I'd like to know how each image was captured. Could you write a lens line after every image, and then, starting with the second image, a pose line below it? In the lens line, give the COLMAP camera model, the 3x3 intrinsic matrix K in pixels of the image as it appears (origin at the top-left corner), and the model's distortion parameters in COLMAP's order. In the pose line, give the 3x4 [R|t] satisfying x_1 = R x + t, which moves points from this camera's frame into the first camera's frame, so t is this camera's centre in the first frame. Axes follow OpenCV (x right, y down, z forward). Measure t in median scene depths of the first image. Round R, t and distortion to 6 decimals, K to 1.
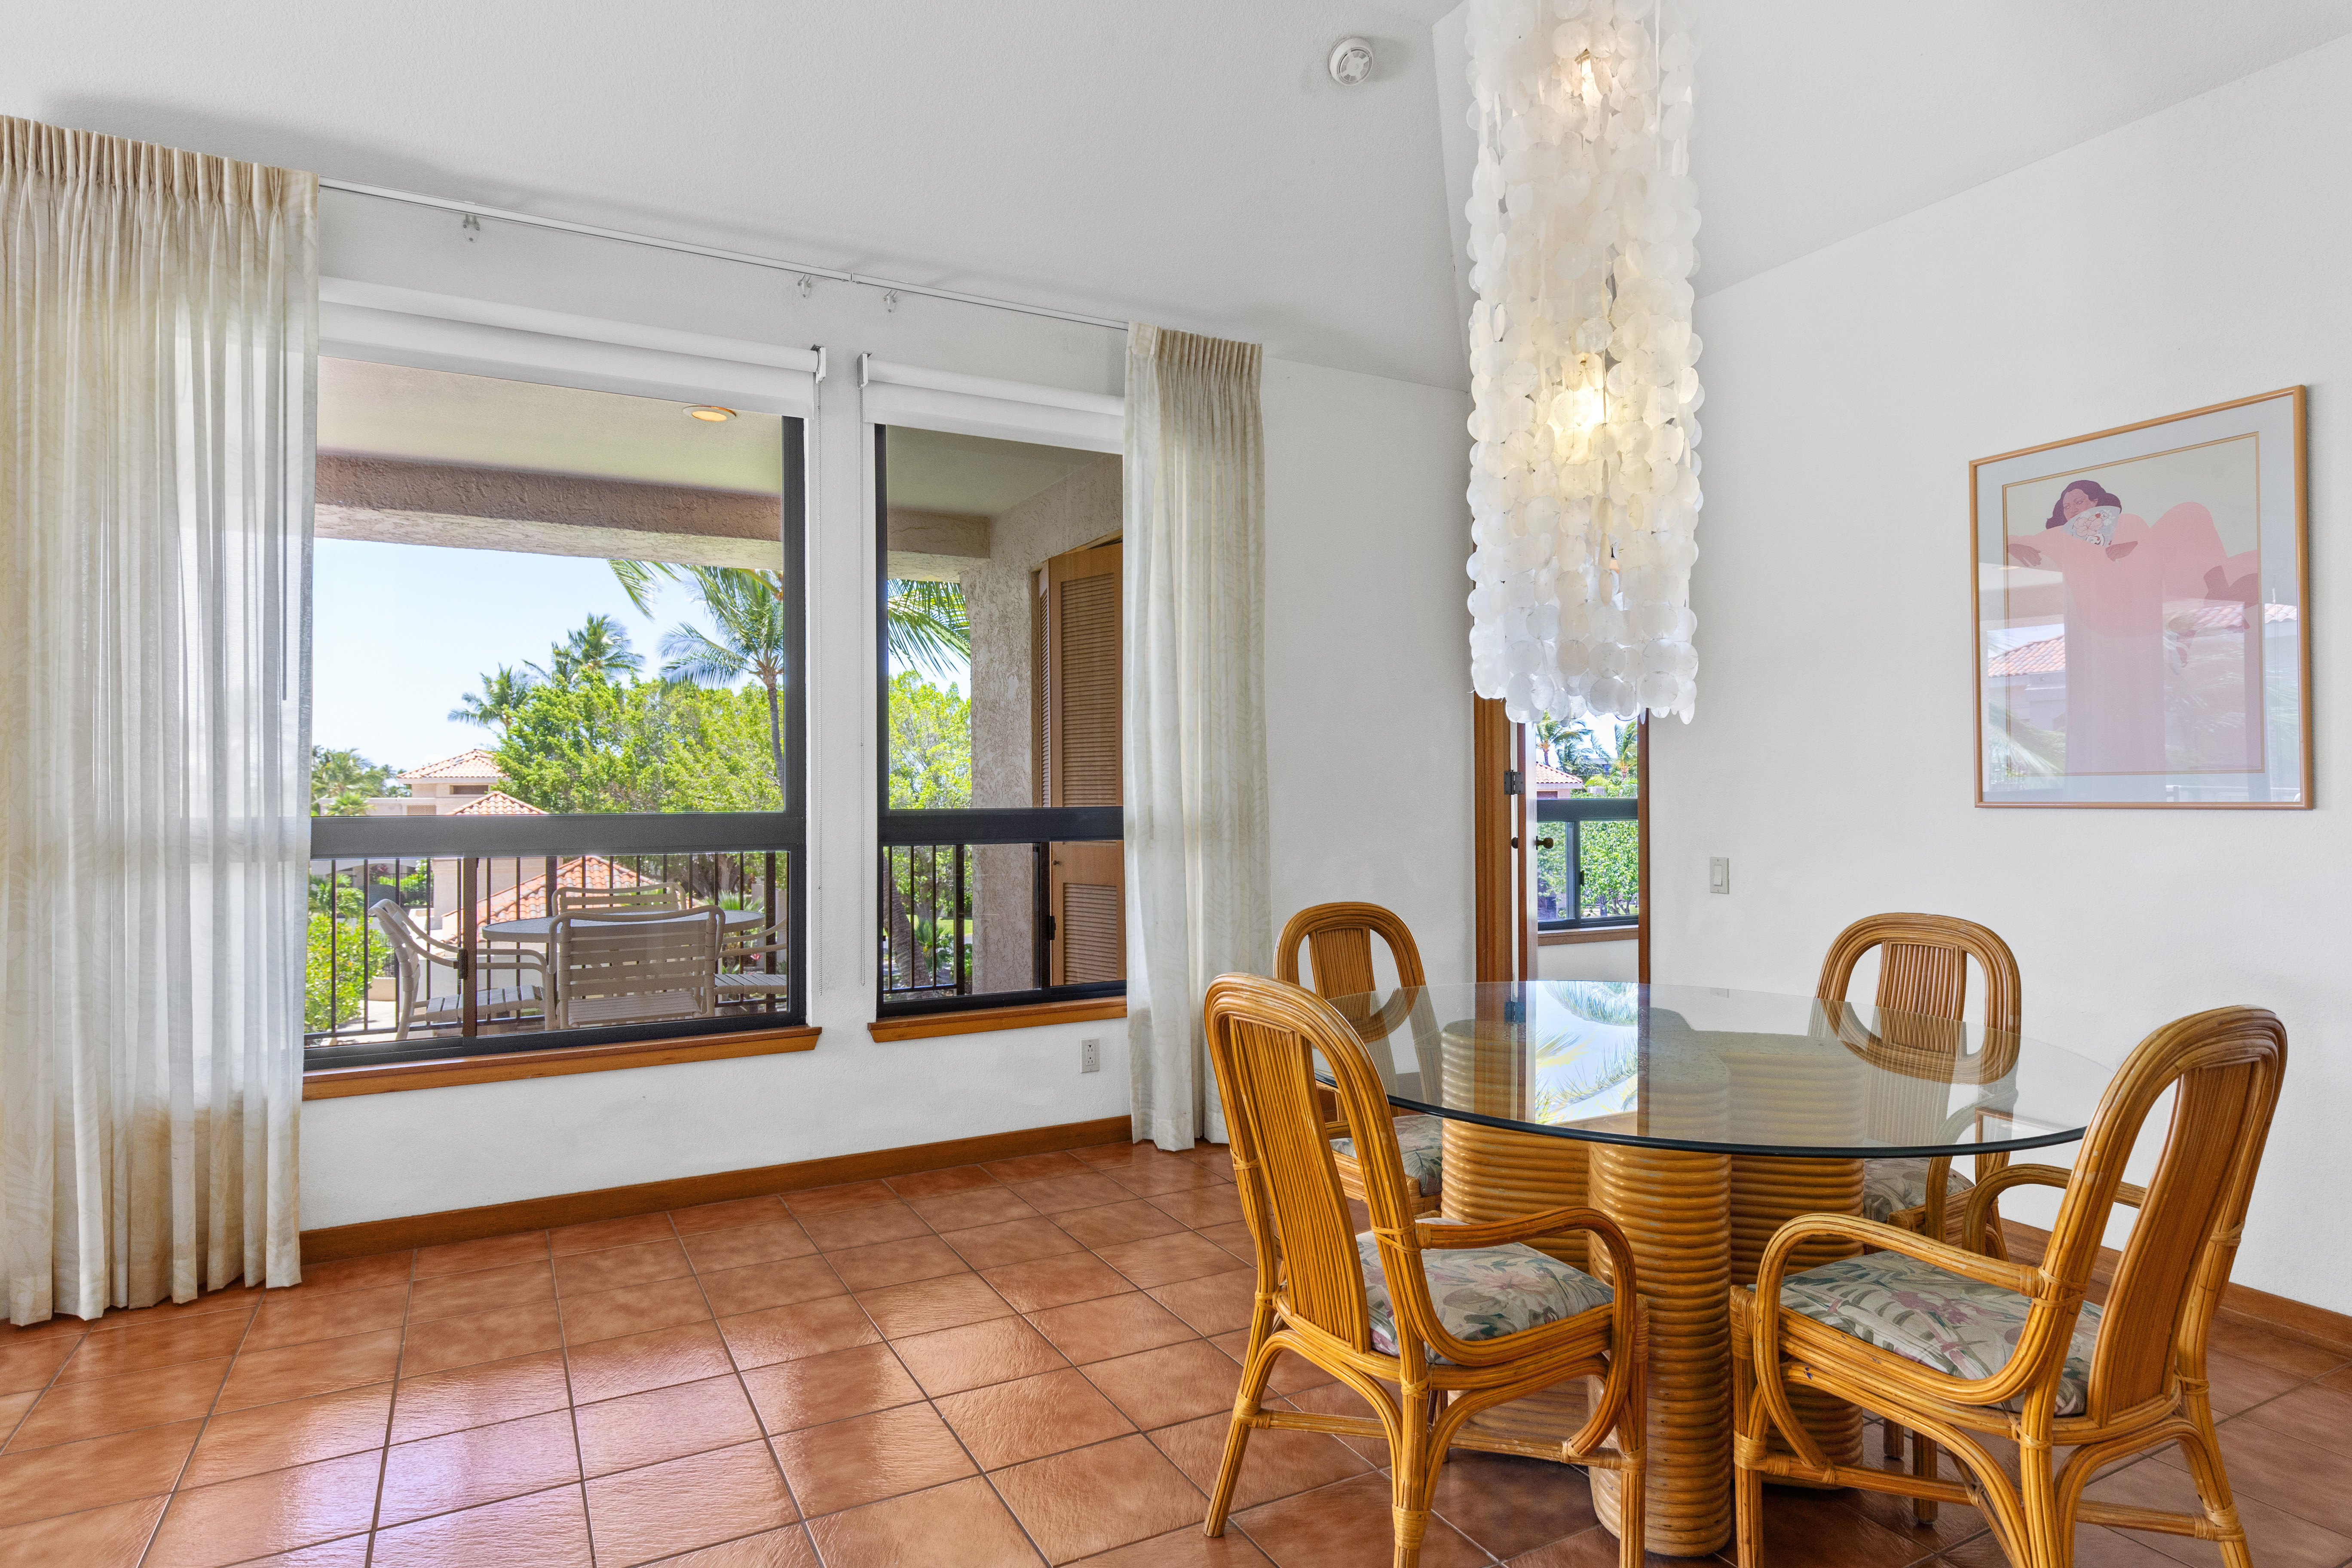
lens RADIAL K [[1271.7, 0, 1171.7], [0, 1271.7, 782.4], [0, 0, 1]] dist [0.023767, -0.002066]
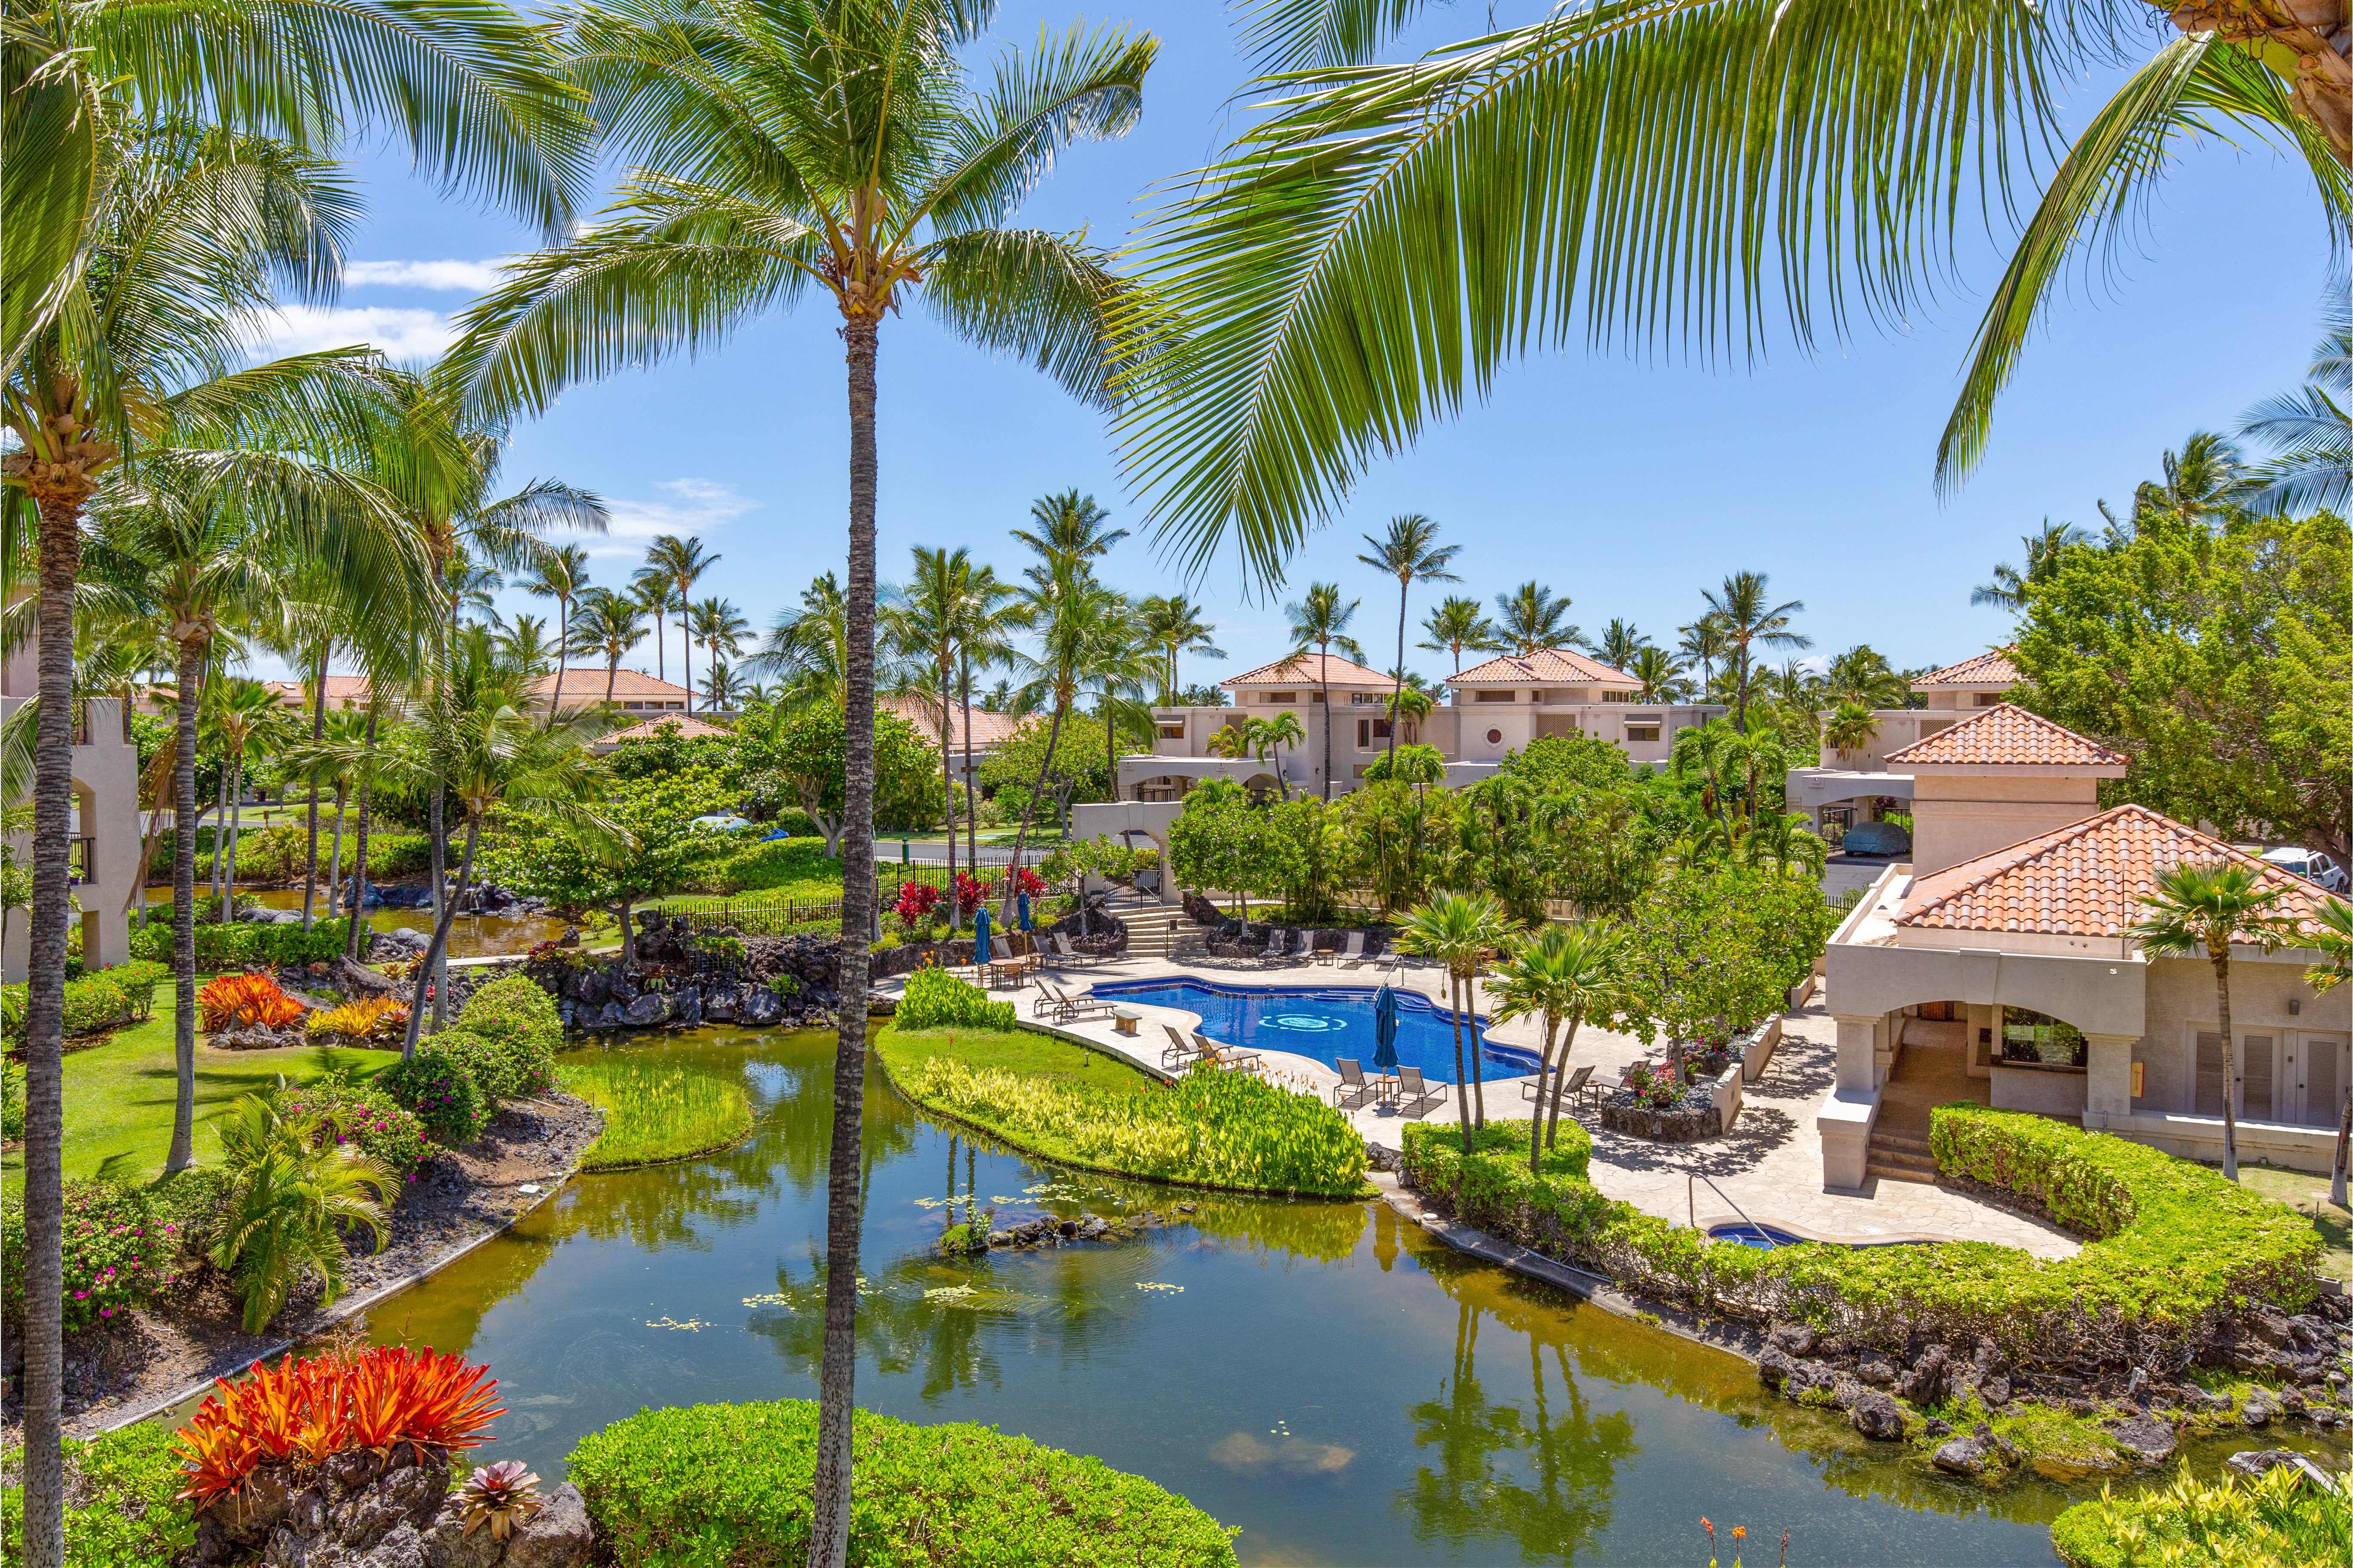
lens RADIAL K [[1661.8, 0, 1179.1], [0, 1661.8, 771.7], [0, 0, 1]] dist [0.043280, -0.024630]
pose [[0.557051, 0.038060, -0.829606, -0.028001], [0.002971, 0.998852, 0.047819, -0.000210], [0.830473, -0.029102, 0.556298, 0.132708]]
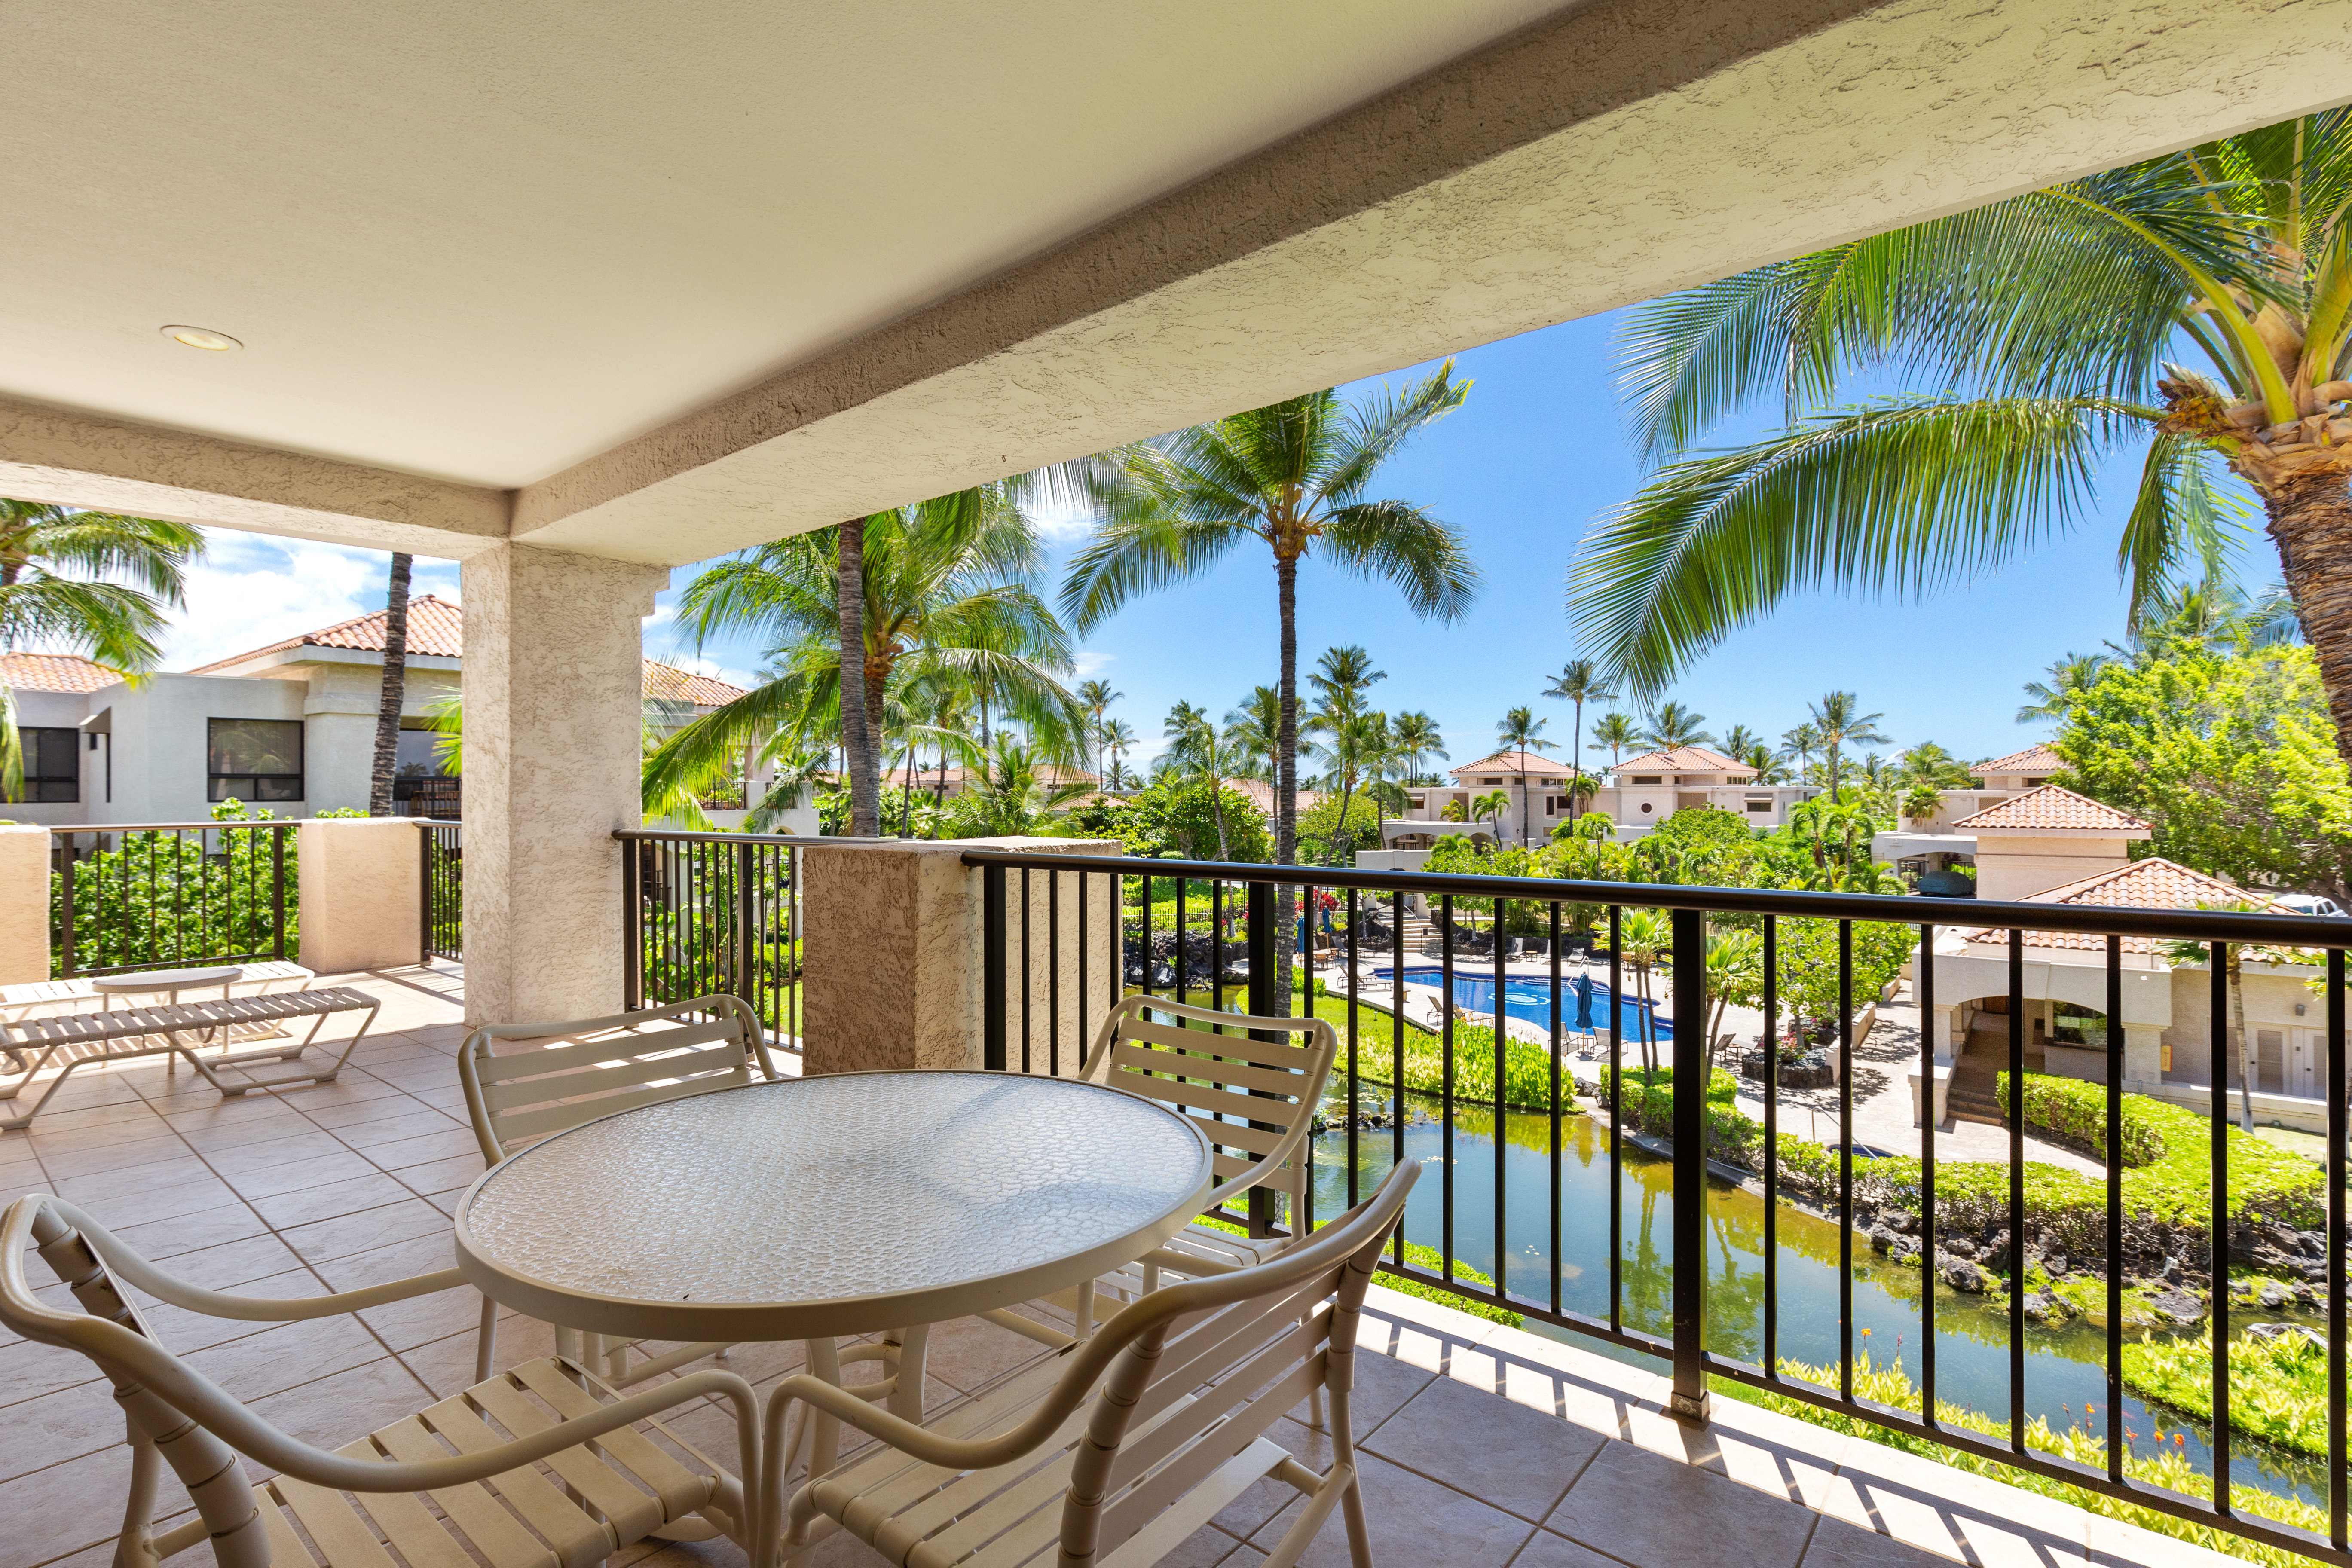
lens RADIAL K [[1108.1, 0, 1179.6], [0, 1108.1, 789.5], [0, 0, 1]] dist [0.010337, -0.000619]
pose [[0.378371, 0.006463, -0.925631, -0.008582], [0.005595, 0.999941, 0.009268, 0.000065], [0.925637, -0.008685, 0.378313, 0.094659]]
